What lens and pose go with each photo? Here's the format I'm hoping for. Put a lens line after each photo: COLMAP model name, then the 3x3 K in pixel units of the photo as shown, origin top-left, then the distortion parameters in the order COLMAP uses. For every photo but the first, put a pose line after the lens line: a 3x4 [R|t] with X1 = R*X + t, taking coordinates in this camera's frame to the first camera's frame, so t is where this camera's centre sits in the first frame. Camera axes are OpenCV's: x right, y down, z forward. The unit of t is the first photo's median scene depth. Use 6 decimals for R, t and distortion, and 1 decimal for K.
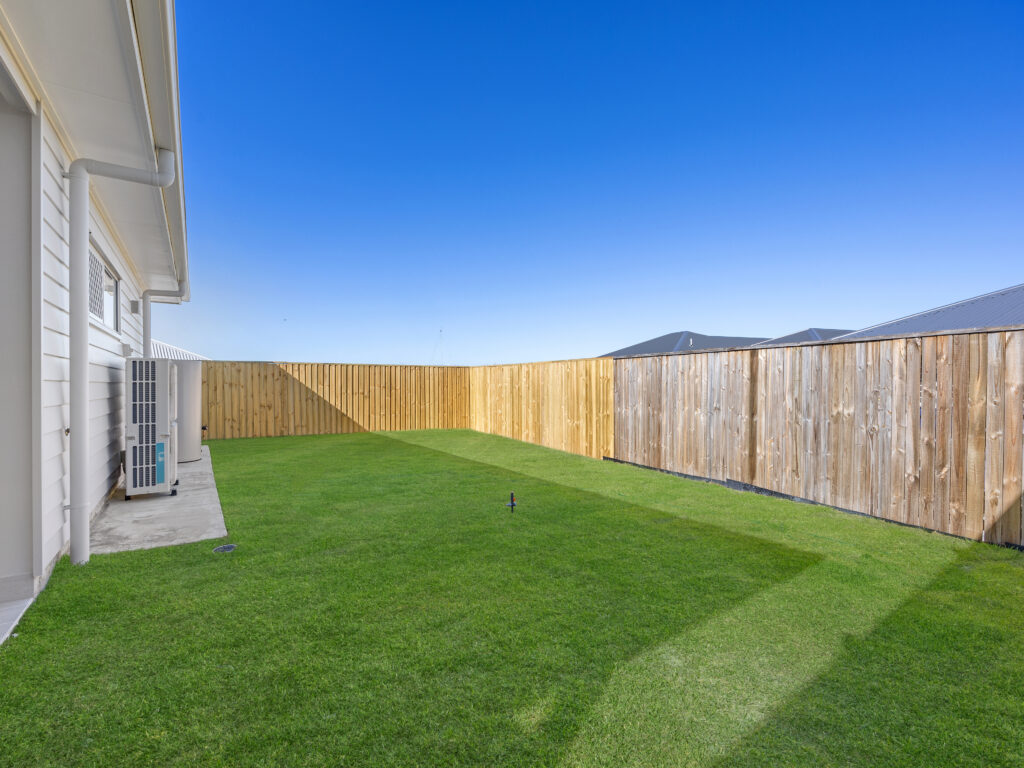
lens RADIAL K [[456.1, 0, 512.5], [0, 456.1, 385.4], [0, 0, 1]] dist [-0.000719, -0.000547]
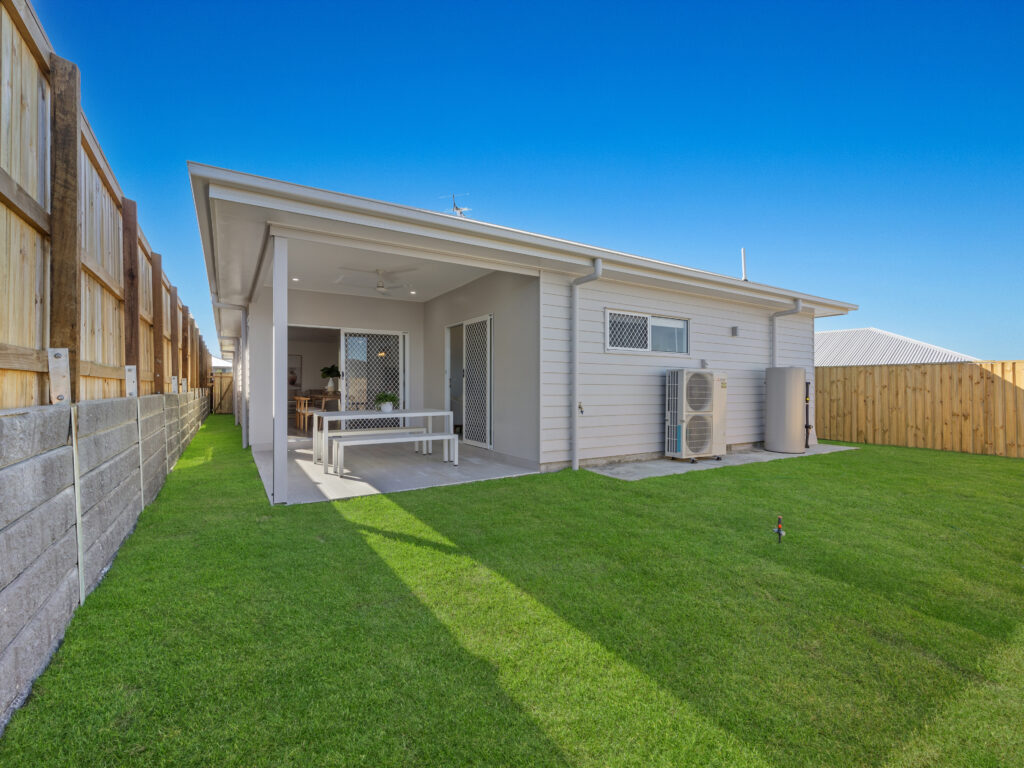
lens RADIAL K [[456.1, 0, 512.7], [0, 456.1, 386.4], [0, 0, 1]] dist [-0.000719, -0.000547]
pose [[-0.043880, -0.003541, -0.999031, 0.822440], [-0.008590, 0.999958, -0.003167, 0.006746], [0.999000, 0.008443, -0.043908, 0.543669]]
